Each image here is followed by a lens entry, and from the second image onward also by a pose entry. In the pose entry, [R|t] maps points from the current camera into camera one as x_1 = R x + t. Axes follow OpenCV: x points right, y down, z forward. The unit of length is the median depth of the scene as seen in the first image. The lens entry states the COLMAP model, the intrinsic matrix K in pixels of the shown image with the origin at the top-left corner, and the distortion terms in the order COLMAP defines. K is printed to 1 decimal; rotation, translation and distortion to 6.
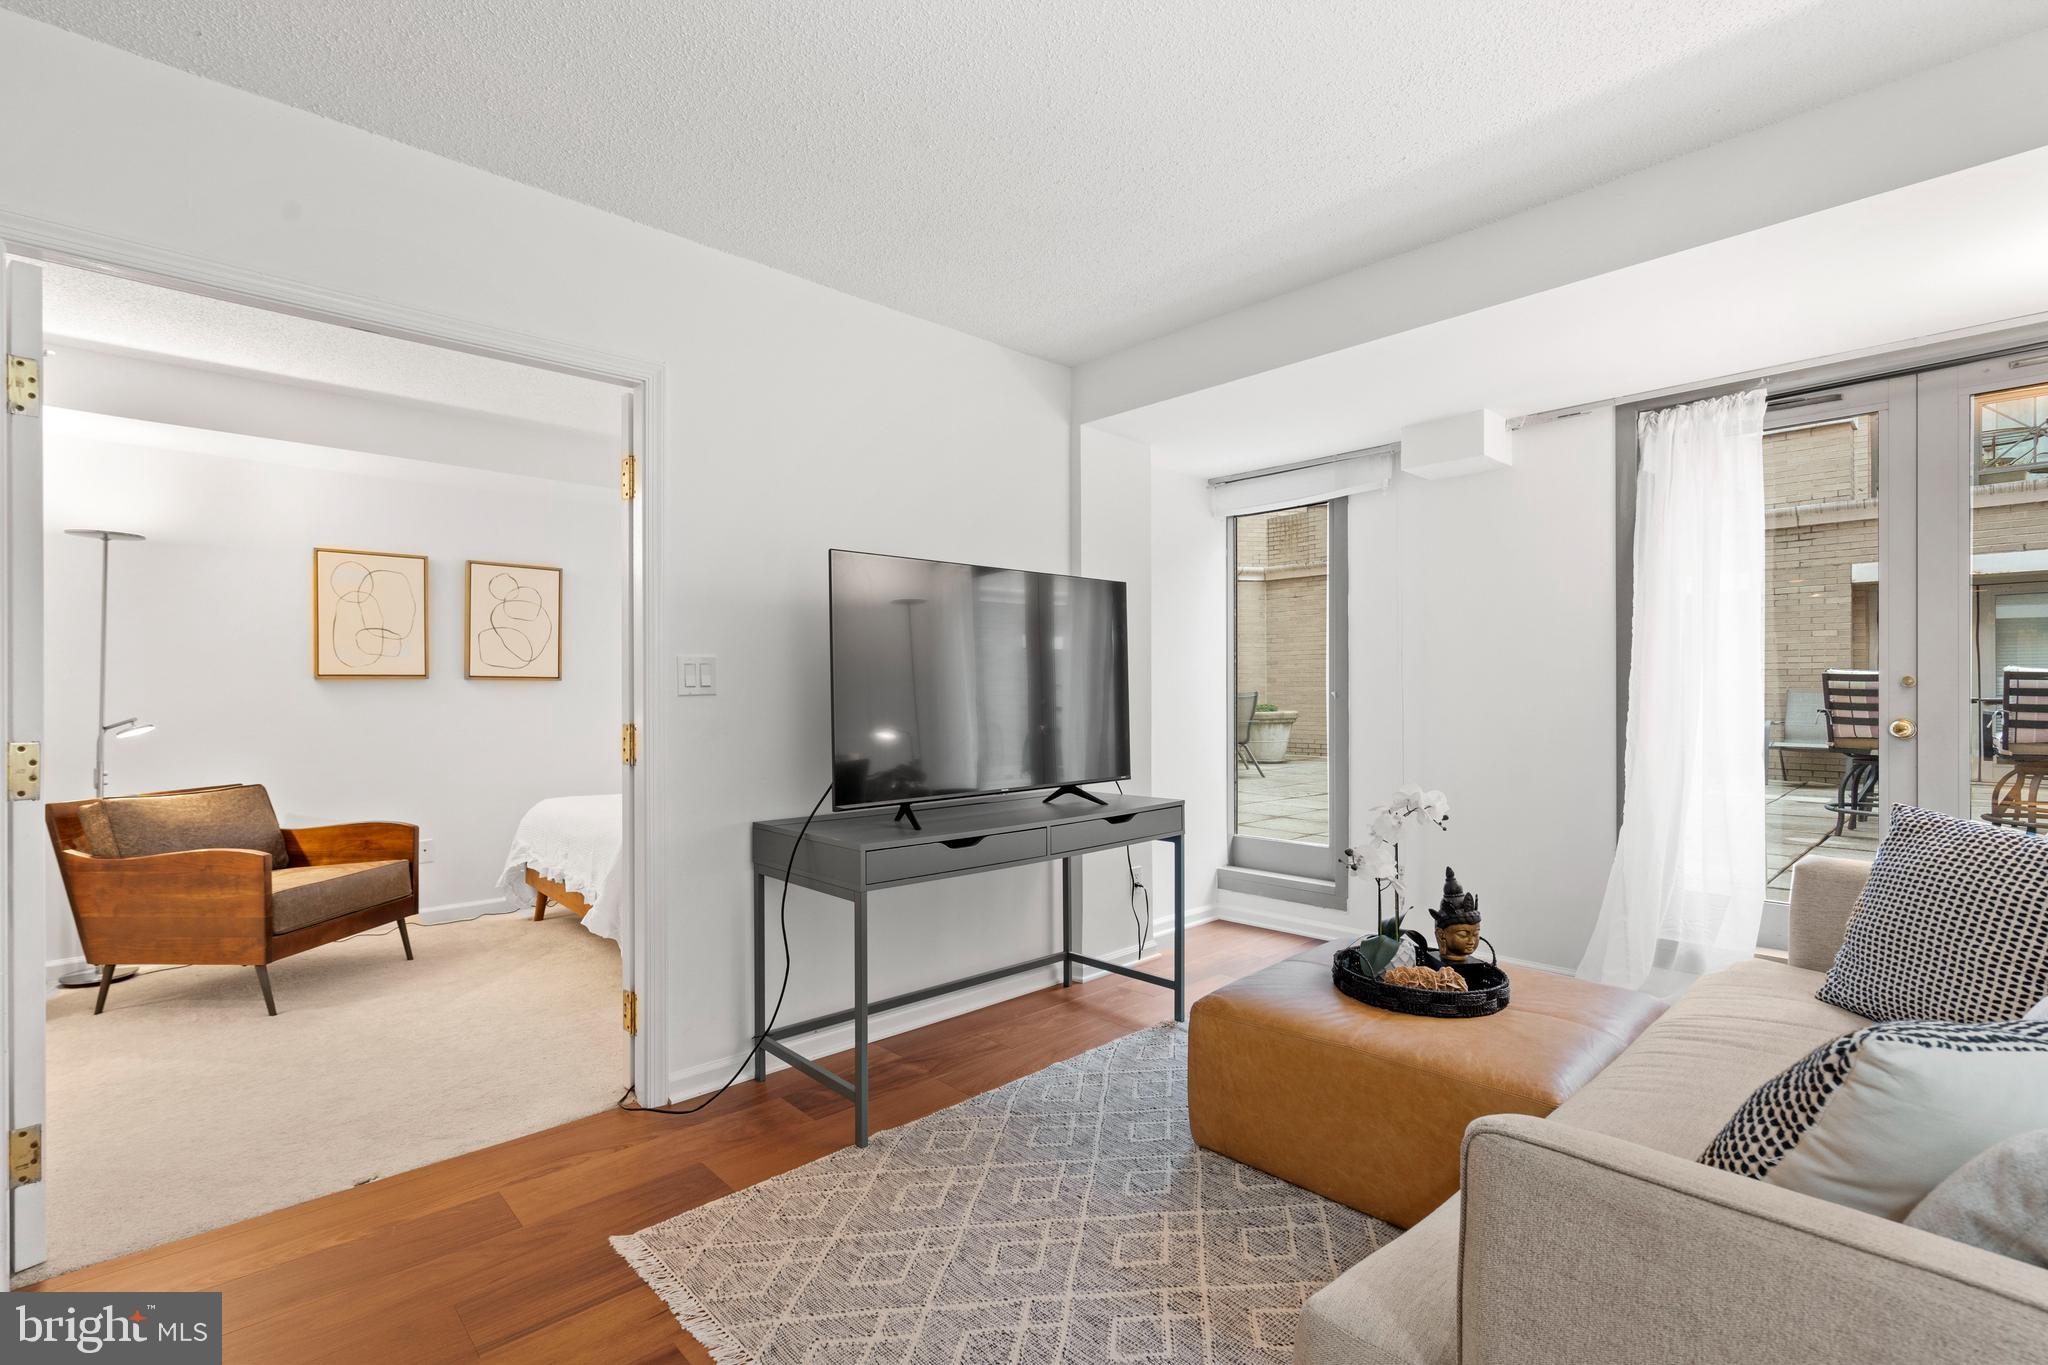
lens RADIAL K [[942.8, 0, 1053.2], [0, 942.8, 691.2], [0, 0, 1]] dist [-0.013277, 0.001331]
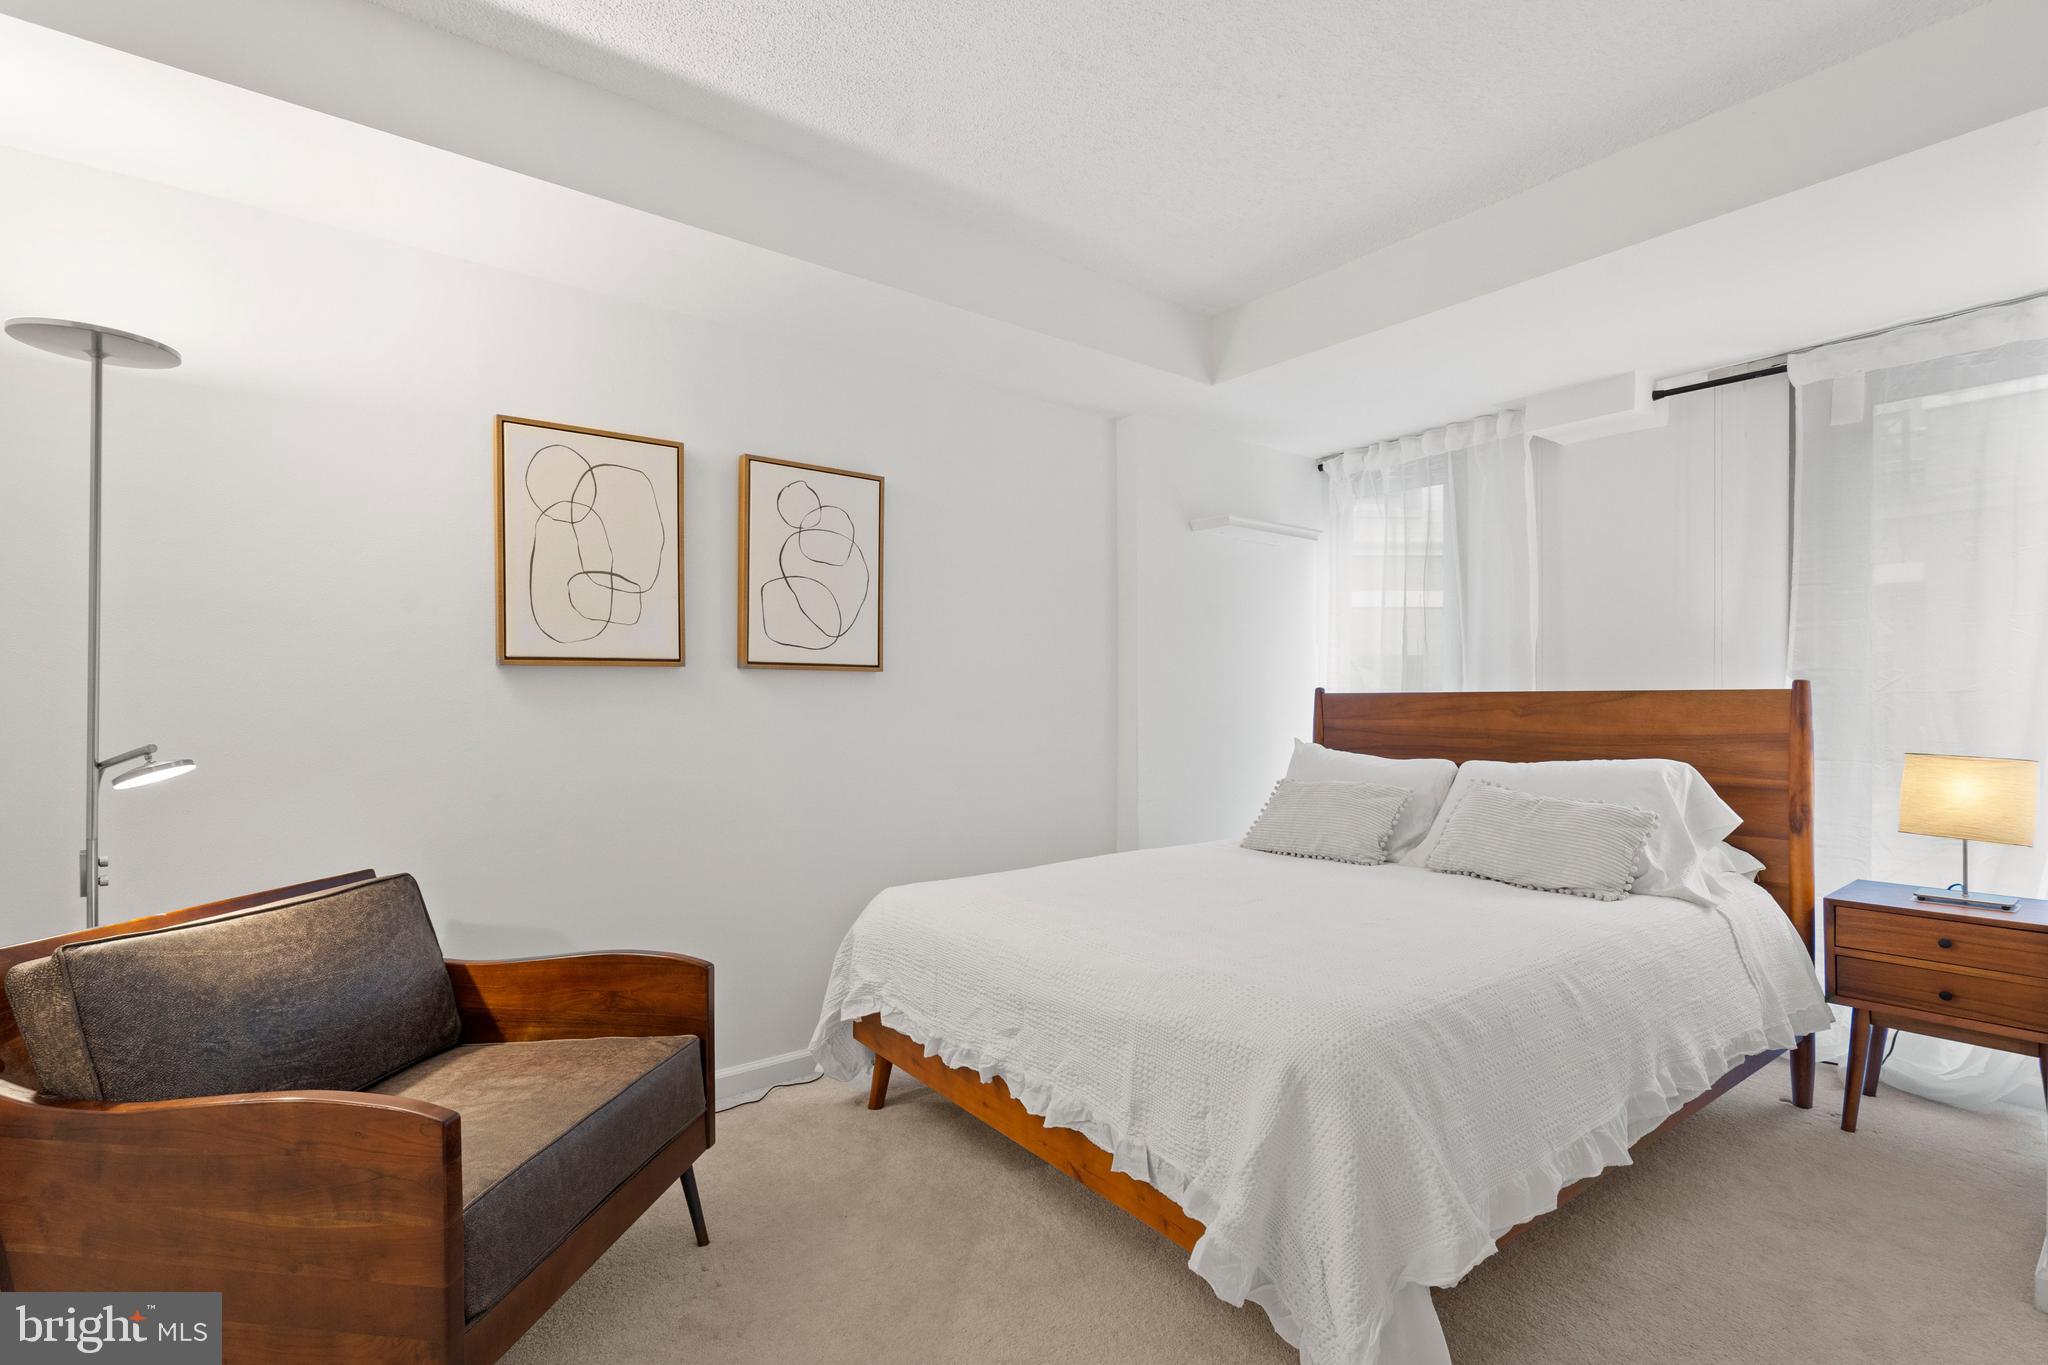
lens RADIAL K [[942.8, 0, 1031.4], [0, 942.8, 698.1], [0, 0, 1]] dist [-0.013277, 0.001331]
pose [[0.996176, 0.001798, -0.087345, -0.417420], [-0.001138, 0.999970, 0.007603, 0.001422], [0.087357, -0.007475, 0.996149, 0.468808]]
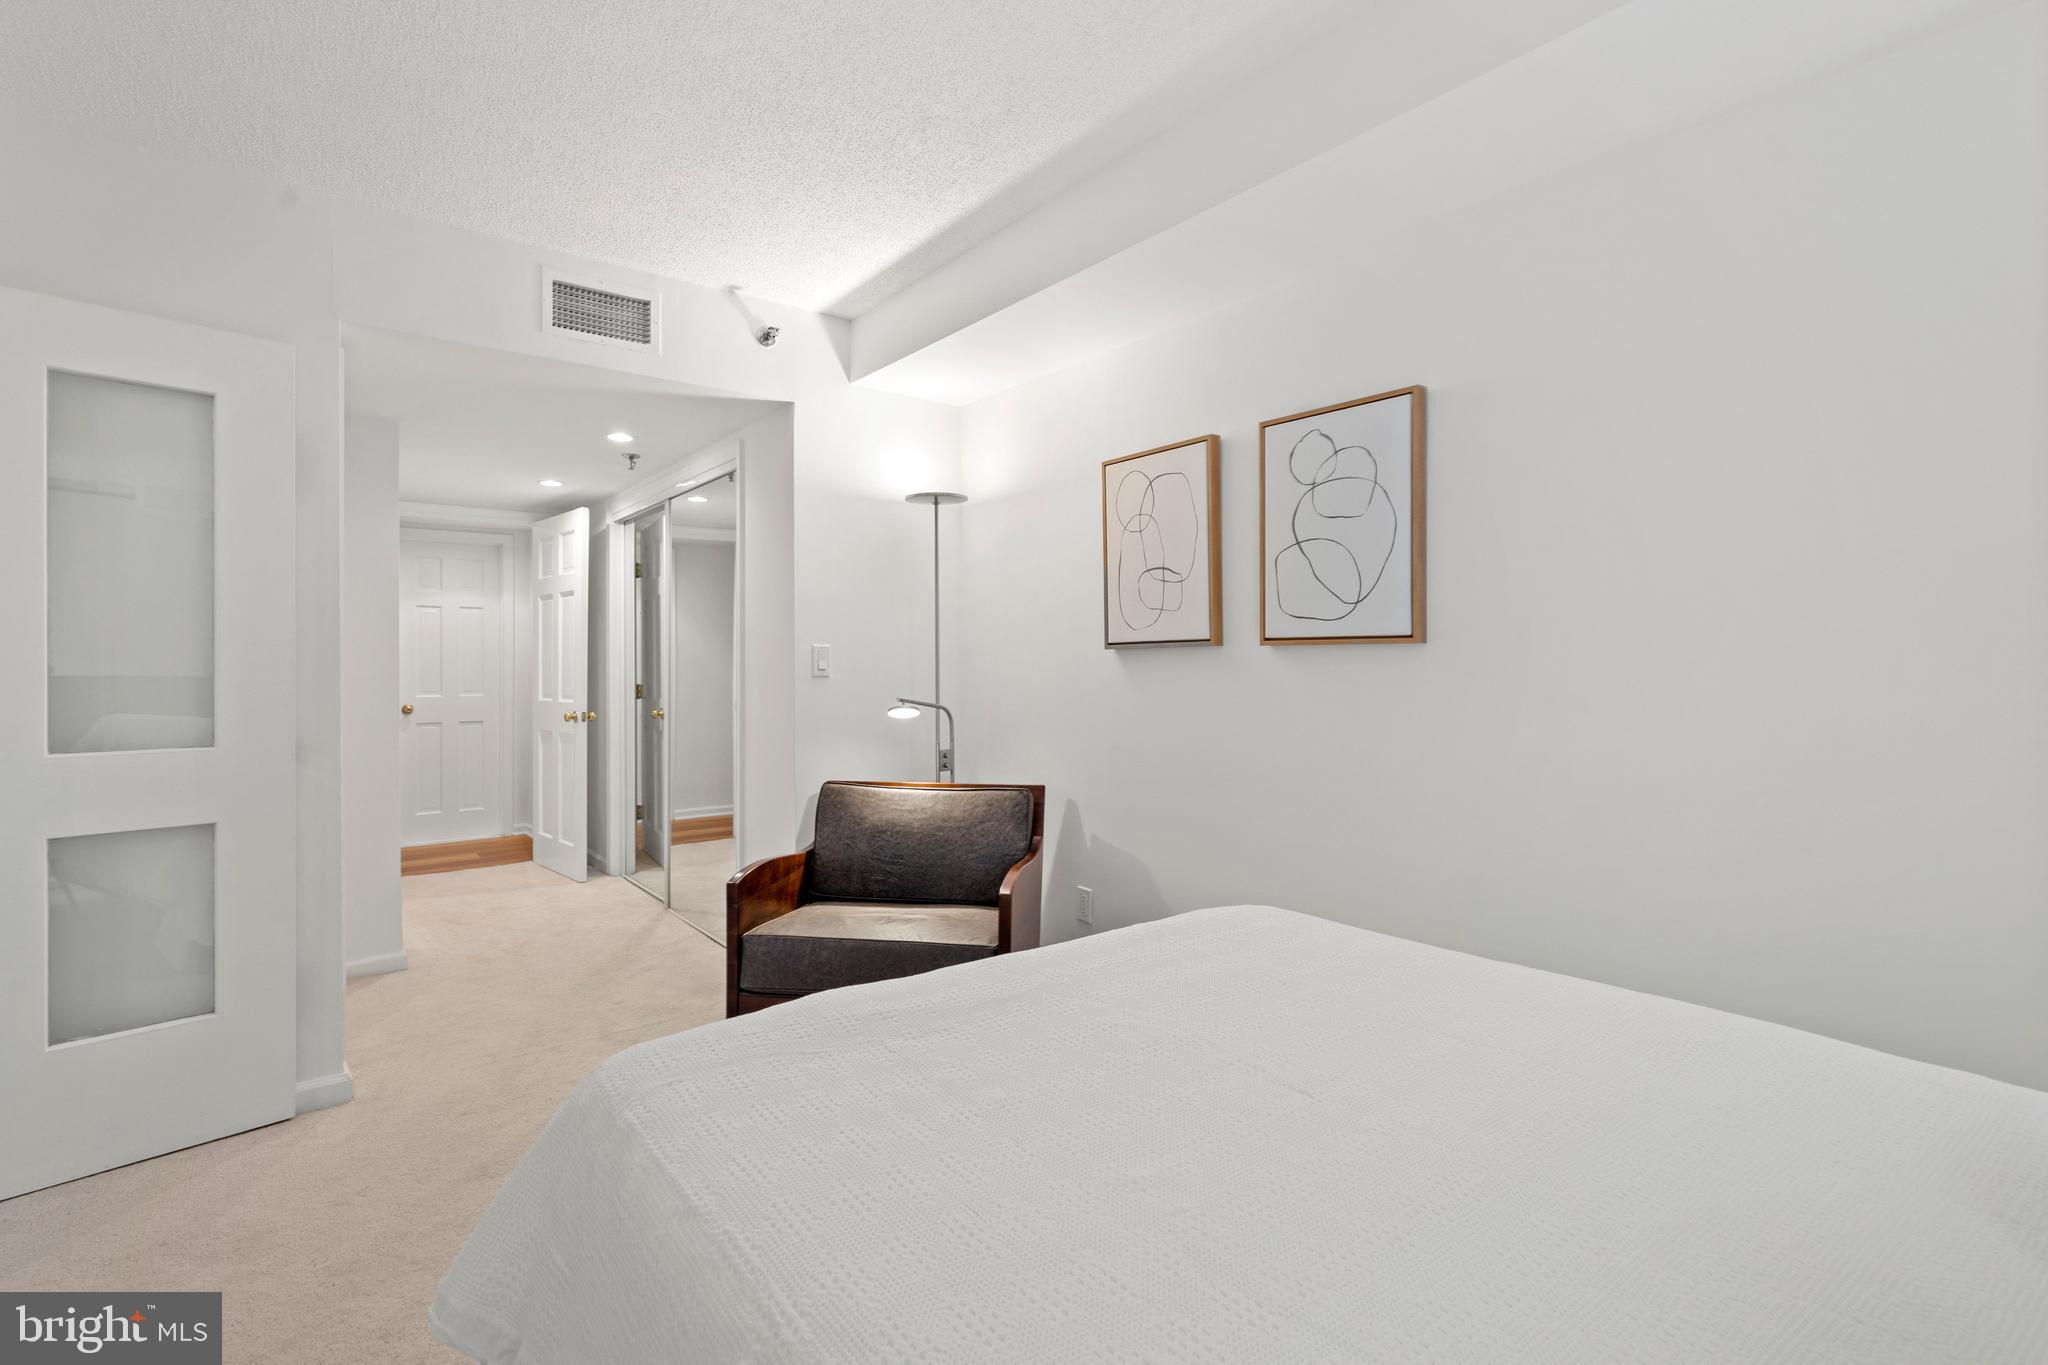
lens RADIAL K [[942.8, 0, 1026.2], [0, 942.8, 675.1], [0, 0, 1]] dist [-0.013277, 0.001331]
pose [[-0.075061, 0.003681, -0.997172, -0.076132], [0.001159, 0.999993, 0.003605, 0.003213], [0.997178, -0.000886, -0.075065, 0.934694]]
